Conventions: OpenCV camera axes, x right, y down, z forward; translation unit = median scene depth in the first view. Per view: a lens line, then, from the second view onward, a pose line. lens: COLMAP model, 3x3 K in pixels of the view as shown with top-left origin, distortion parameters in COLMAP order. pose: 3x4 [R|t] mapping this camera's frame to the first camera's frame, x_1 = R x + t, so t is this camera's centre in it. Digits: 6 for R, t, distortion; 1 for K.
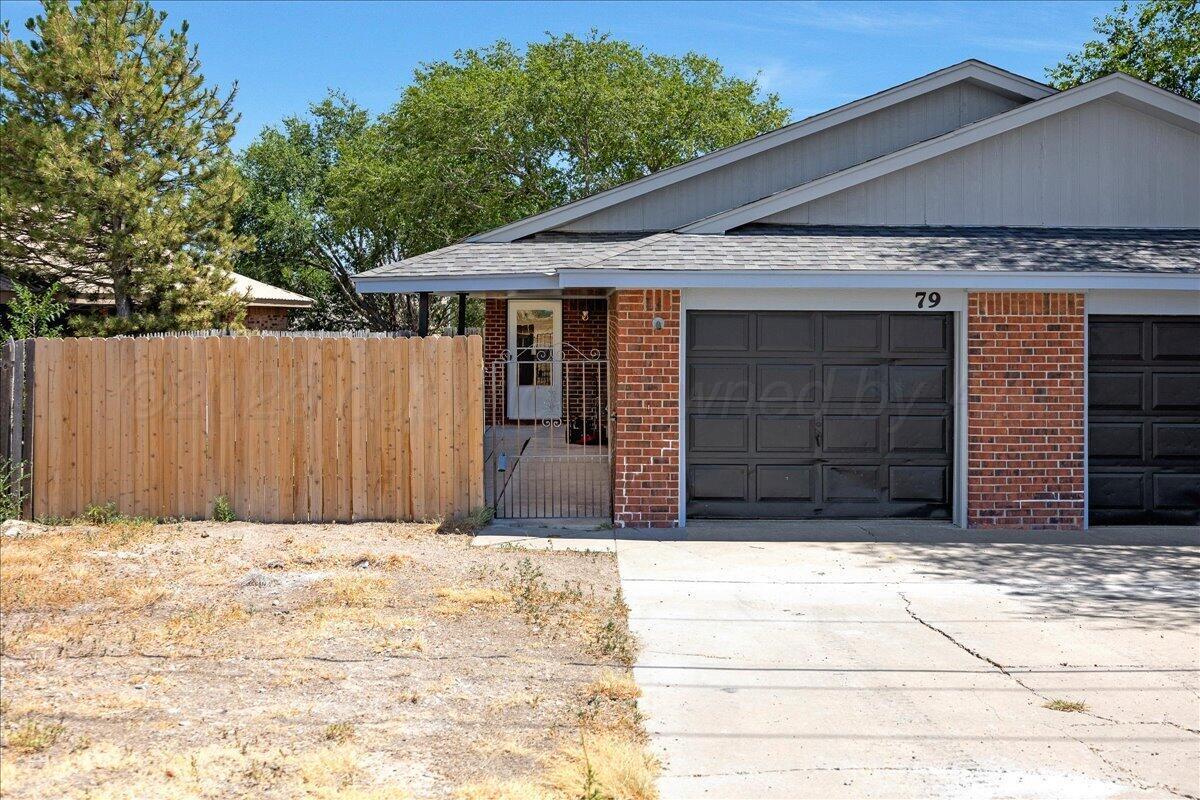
lens RADIAL K [[558.0, 0, 604.2], [0, 558.0, 396.7], [0, 0, 1]] dist [-0.013195, 0.000012]
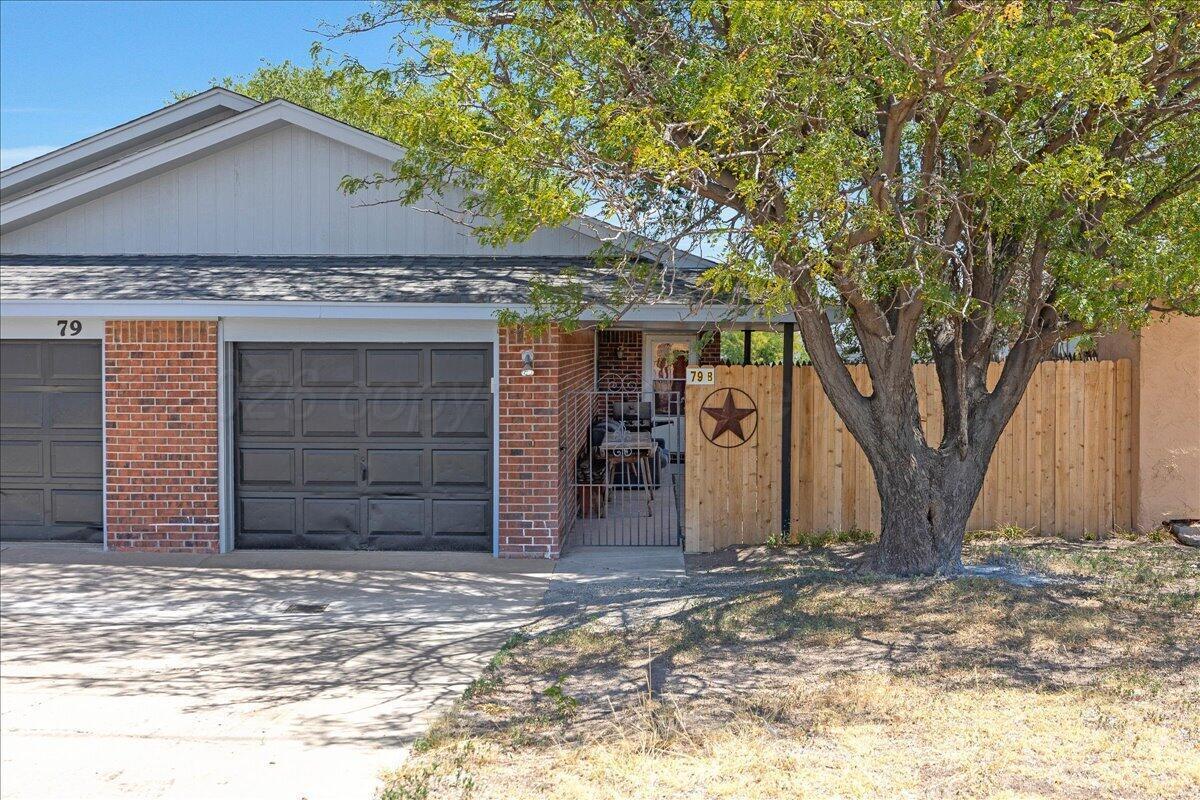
lens RADIAL K [[569.1, 0, 600.0], [0, 569.1, 444.6], [0, 0, 1]] dist [-0.001544, -0.000735]
pose [[0.999990, 0.001820, -0.004006, 1.576528], [-0.001738, 0.999793, 0.020259, 0.017530], [0.004042, -0.020252, 0.999787, -0.045767]]
